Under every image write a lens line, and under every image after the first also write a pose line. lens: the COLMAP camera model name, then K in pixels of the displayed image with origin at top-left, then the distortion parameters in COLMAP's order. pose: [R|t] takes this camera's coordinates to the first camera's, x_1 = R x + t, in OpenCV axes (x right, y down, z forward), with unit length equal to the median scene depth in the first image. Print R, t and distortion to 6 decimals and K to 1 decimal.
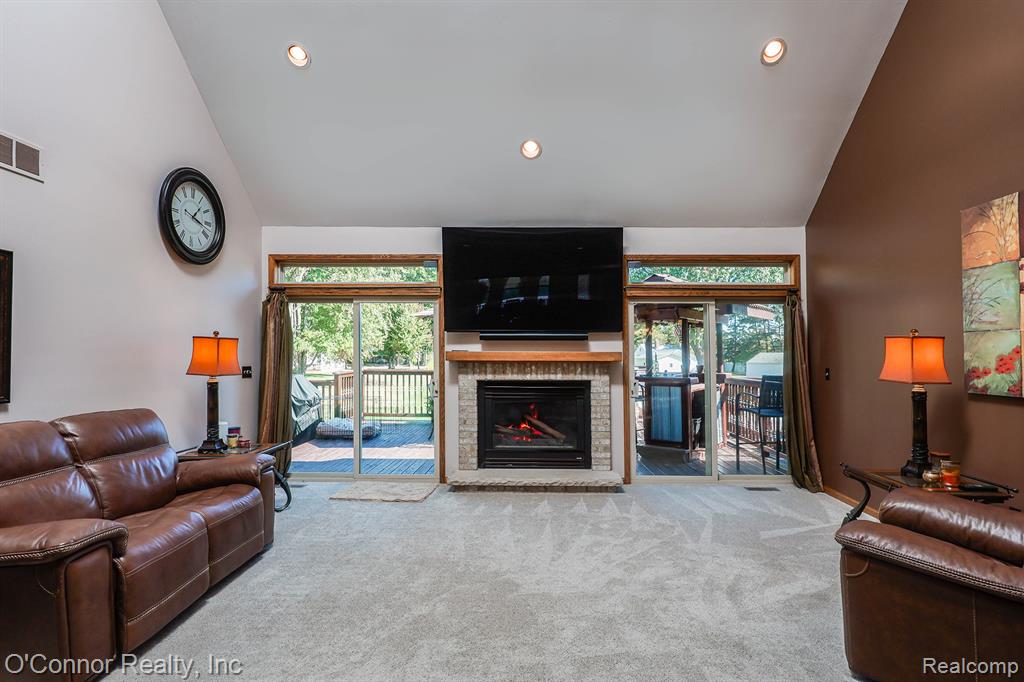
lens RADIAL K [[513.1, 0, 512.0], [0, 513.1, 341.0], [0, 0, 1]] dist [0.000897, -0.000656]
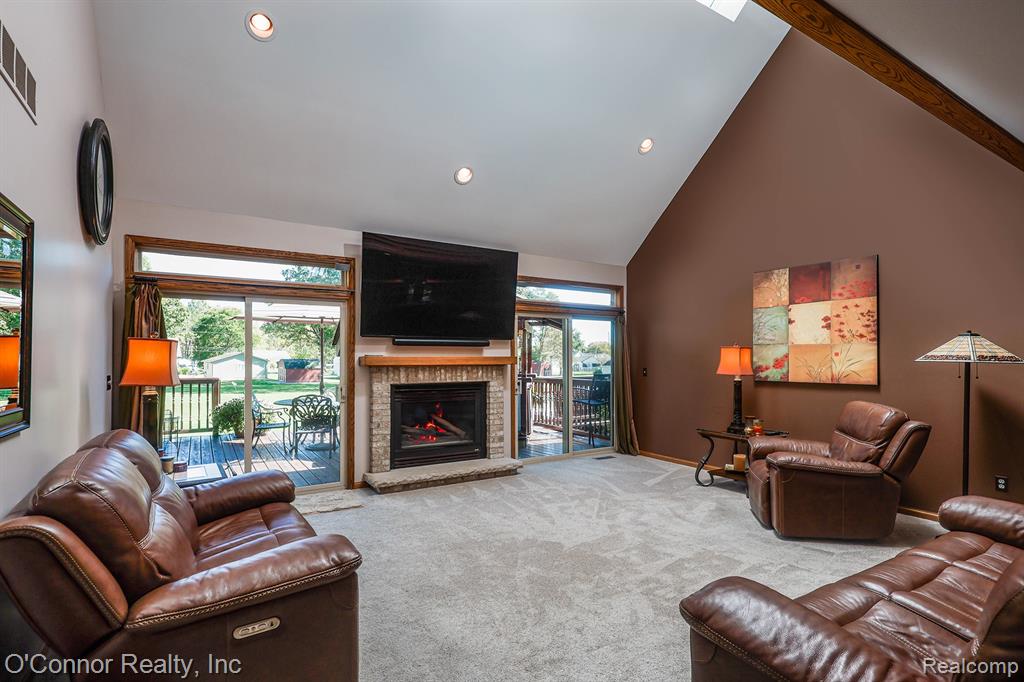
lens RADIAL K [[503.4, 0, 518.2], [0, 503.4, 347.0], [0, 0, 1]] dist [0.000705, 0.000118]
pose [[0.838741, 0.009720, 0.544444, -0.429539], [-0.011304, 0.999936, -0.000437, -0.000270], [-0.544414, -0.005787, 0.838797, 0.014627]]
